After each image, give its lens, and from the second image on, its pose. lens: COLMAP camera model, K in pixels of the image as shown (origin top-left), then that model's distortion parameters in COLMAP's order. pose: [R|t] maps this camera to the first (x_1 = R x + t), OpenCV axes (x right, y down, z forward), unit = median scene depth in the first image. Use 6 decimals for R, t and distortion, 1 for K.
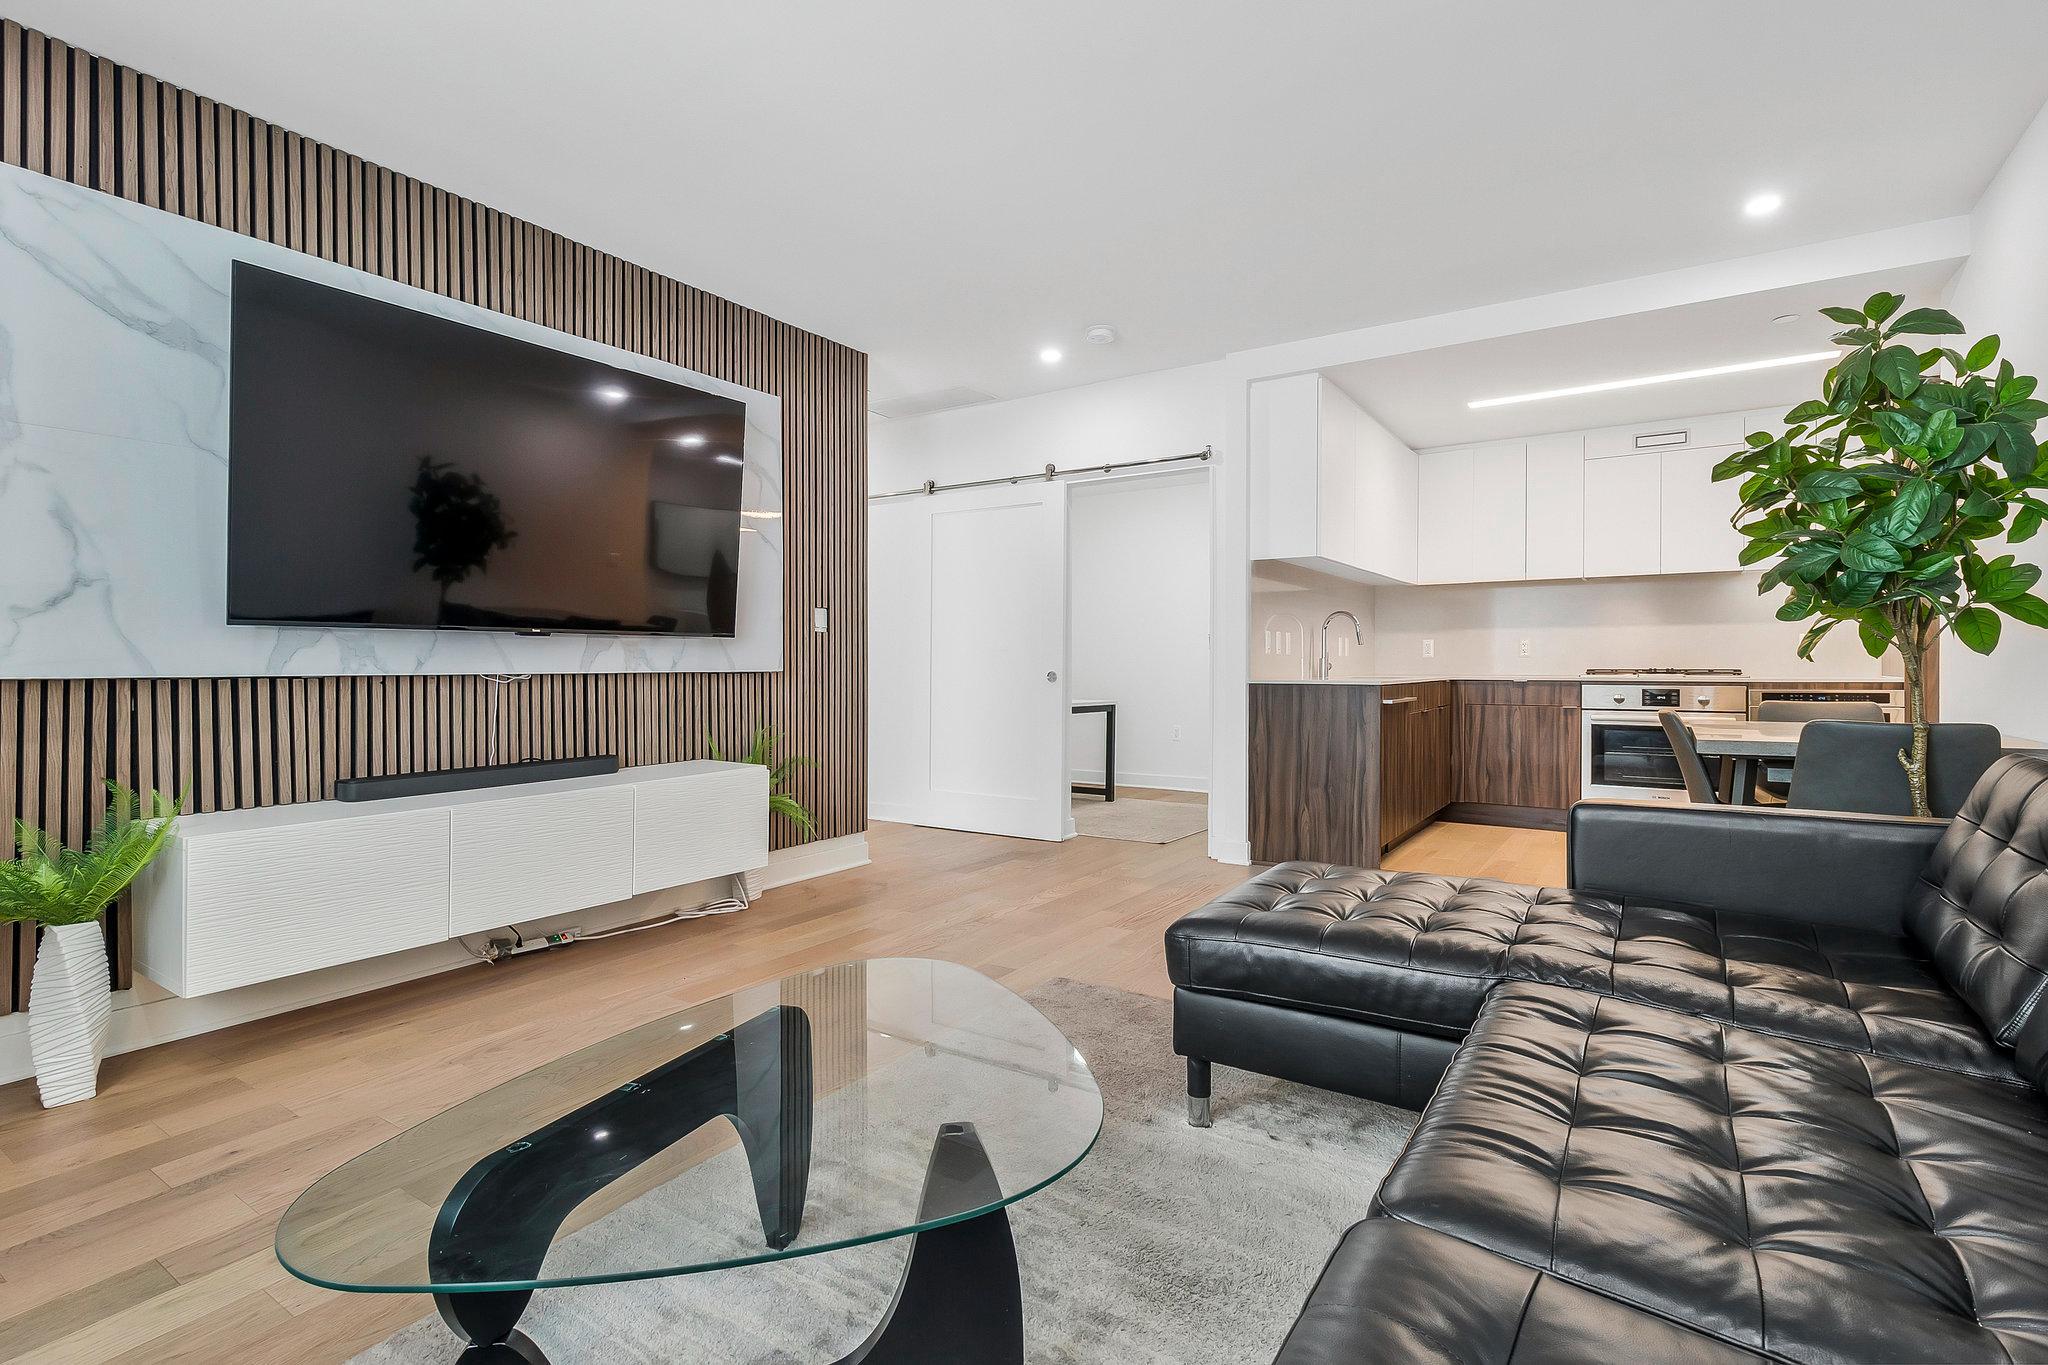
lens RADIAL K [[947.3, 0, 988.4], [0, 947.3, 666.1], [0, 0, 1]] dist [-0.000931, -0.000211]
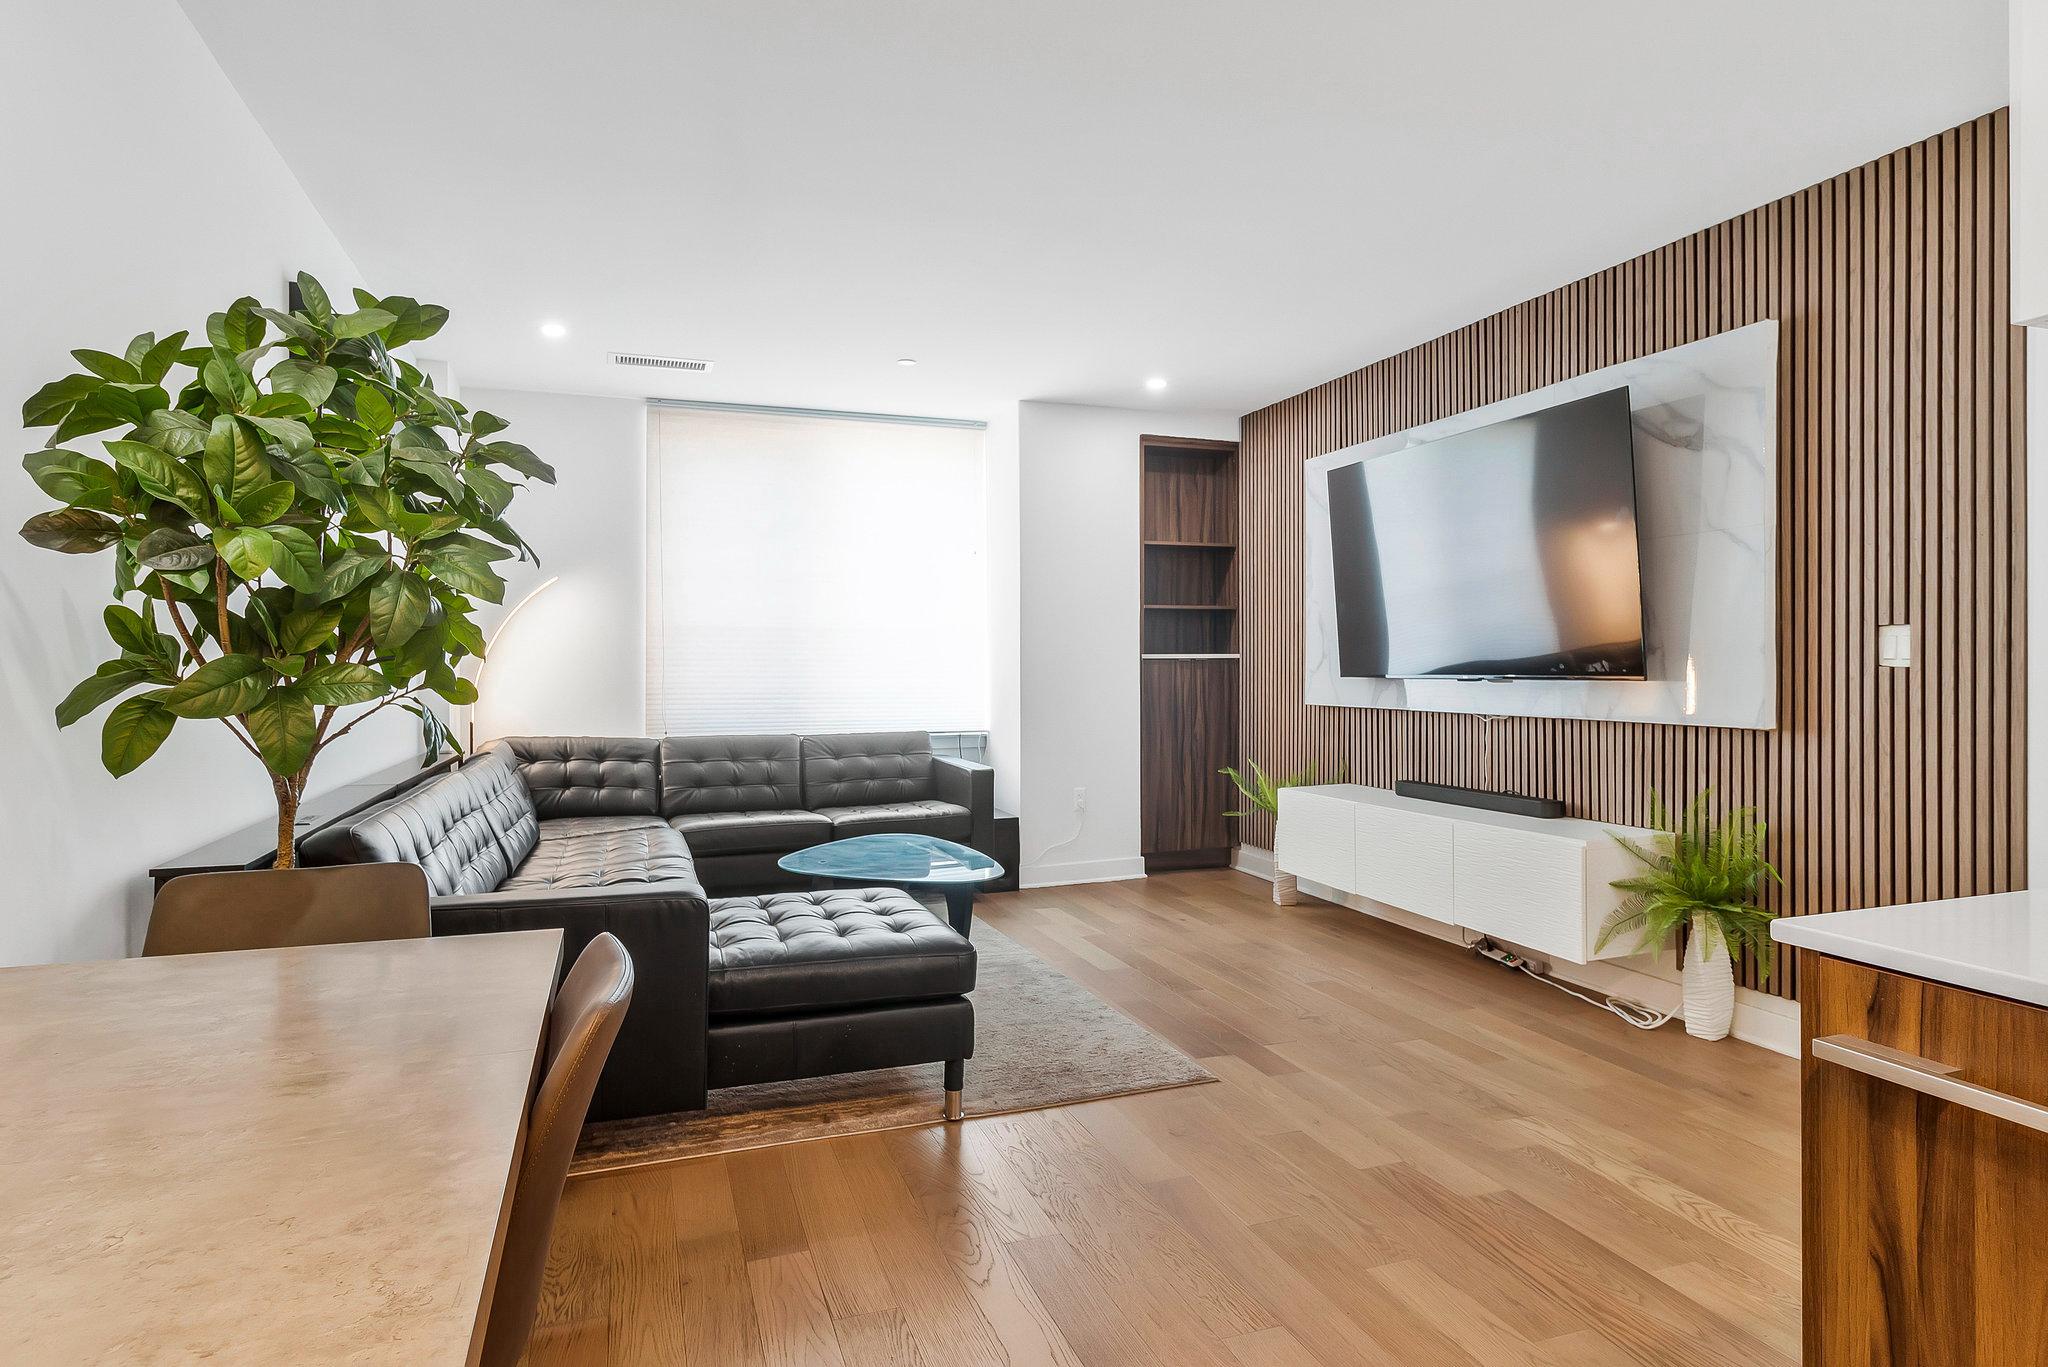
lens RADIAL K [[1111.3, 0, 1037.2], [0, 1111.3, 674.7], [0, 0, 1]] dist [-0.001084, 0.000121]
pose [[-0.567171, 0.011339, -0.823522, 0.612584], [0.003281, 0.999928, 0.011508, -0.037431], [0.823593, 0.003825, -0.567168, 0.871888]]
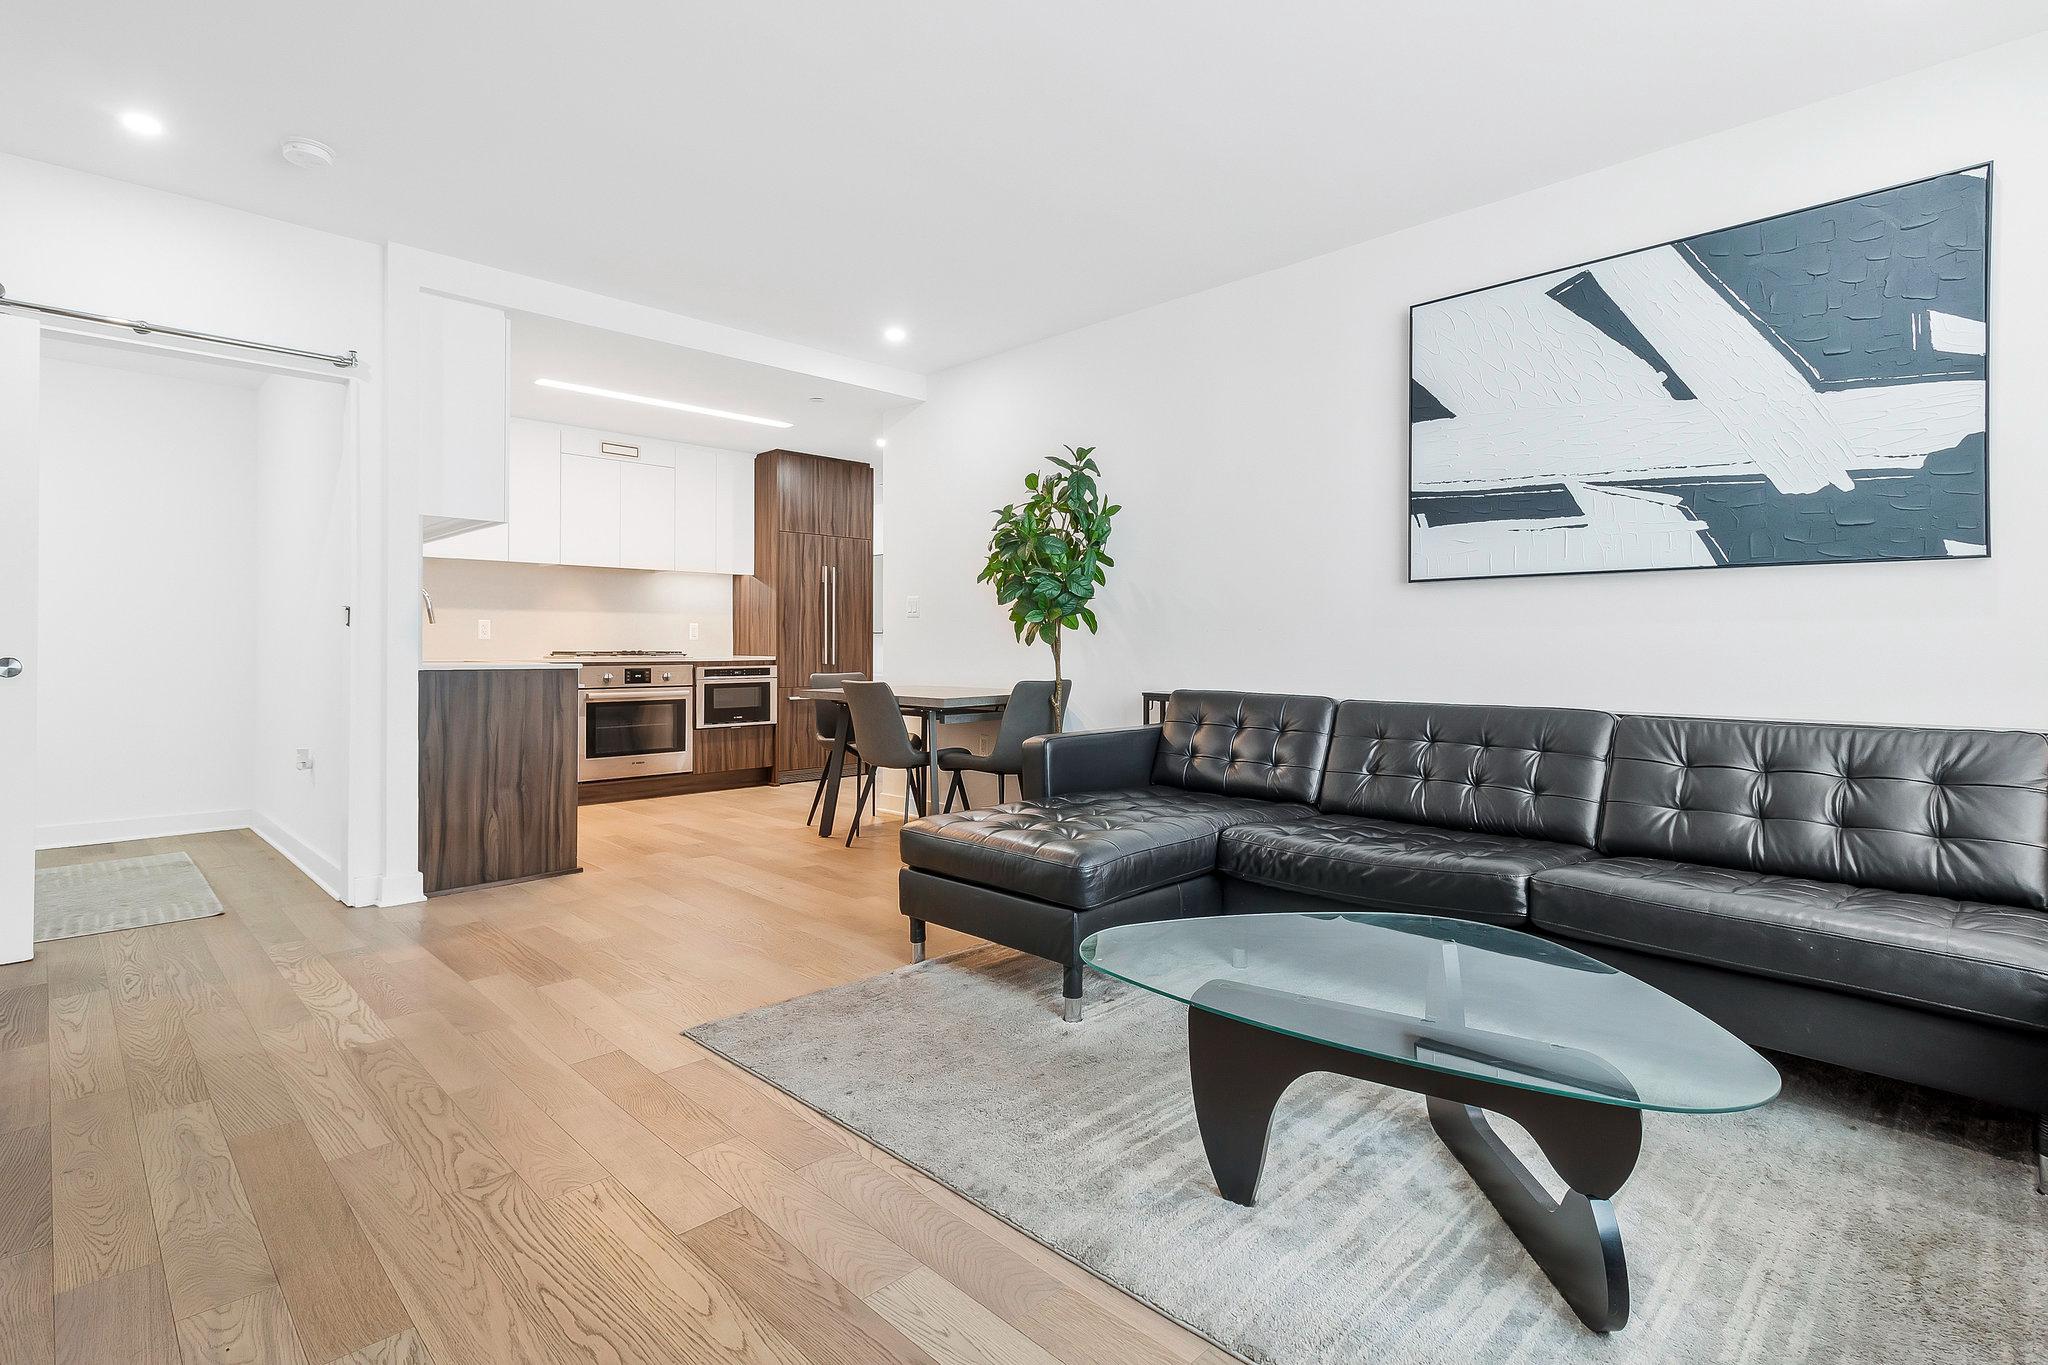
lens RADIAL K [[992.3, 0, 1029.0], [0, 992.3, 650.1], [0, 0, 1]] dist [0.003770, -0.000186]
pose [[0.170847, -0.001561, 0.985296, -0.429769], [0.001353, 0.999998, 0.001350, 0.000531], [-0.985297, 0.001102, 0.170849, 0.338146]]
